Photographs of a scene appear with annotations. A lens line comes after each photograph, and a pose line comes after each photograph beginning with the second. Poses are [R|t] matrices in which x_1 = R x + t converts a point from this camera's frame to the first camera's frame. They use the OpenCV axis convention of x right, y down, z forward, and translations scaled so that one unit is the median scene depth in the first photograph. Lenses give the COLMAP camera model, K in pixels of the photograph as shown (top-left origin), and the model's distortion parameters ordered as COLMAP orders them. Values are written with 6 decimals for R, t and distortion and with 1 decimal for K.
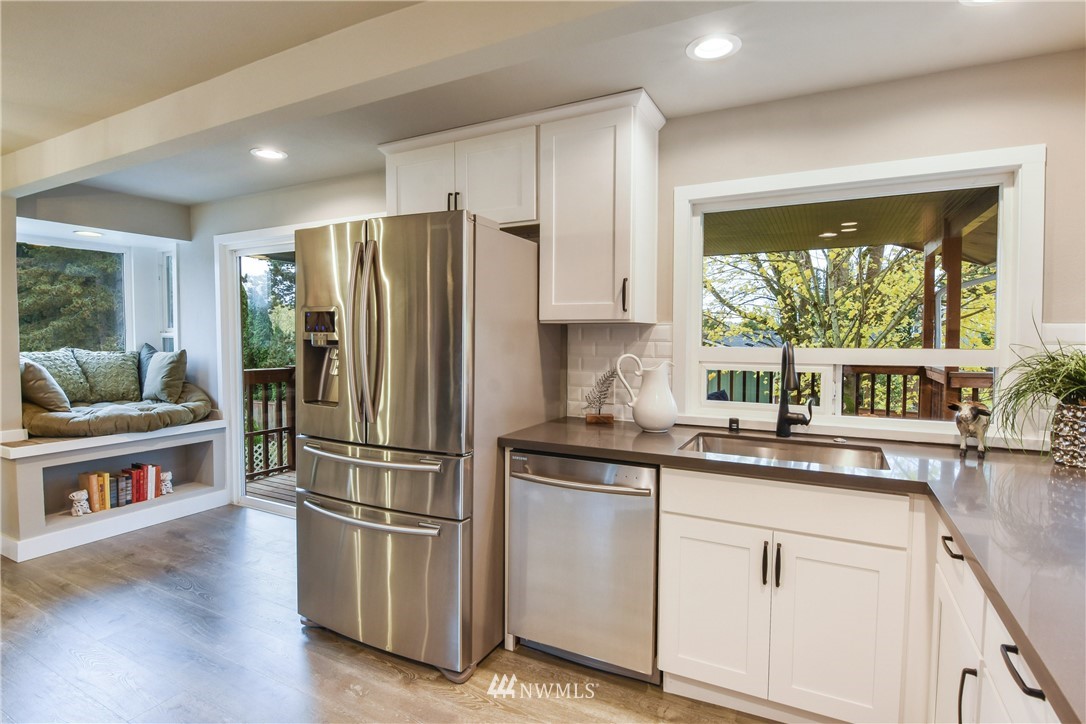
lens RADIAL K [[545.0, 0, 543.1], [0, 545.0, 354.8], [0, 0, 1]] dist [0.003656, -0.000232]
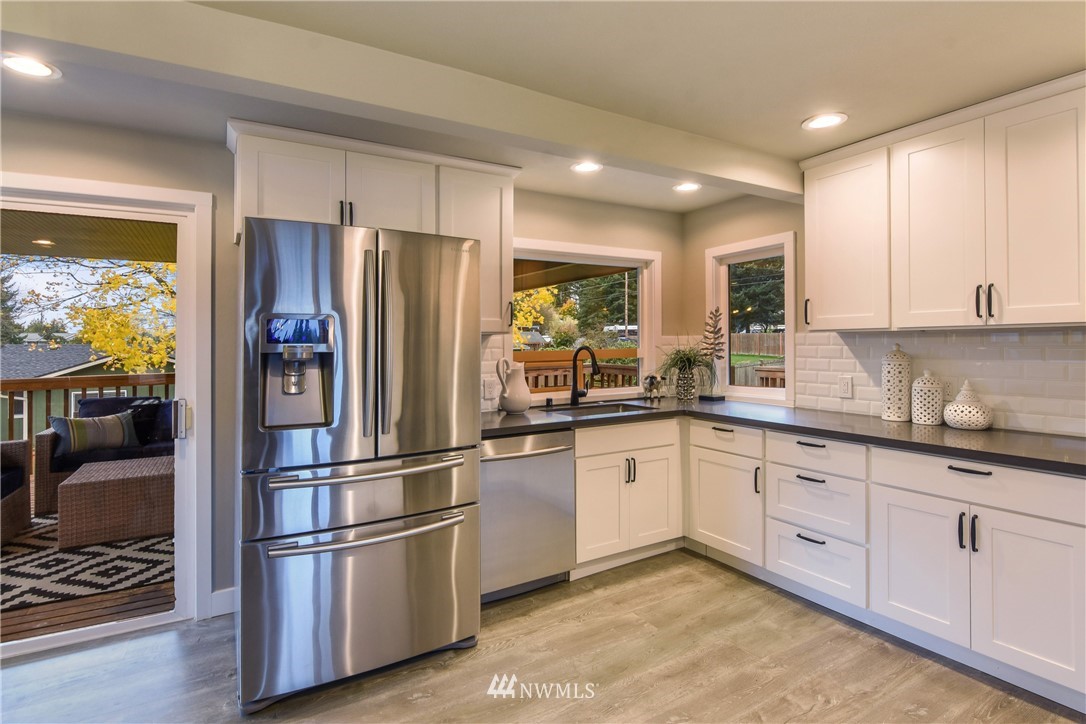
lens RADIAL K [[545.0, 0, 561.6], [0, 545.0, 341.0], [0, 0, 1]] dist [0.003656, -0.000232]
pose [[0.517546, -0.008476, 0.855613, -0.960596], [0.037926, 0.999195, -0.013042, -0.021133], [-0.854814, 0.039200, 0.517451, 0.198721]]
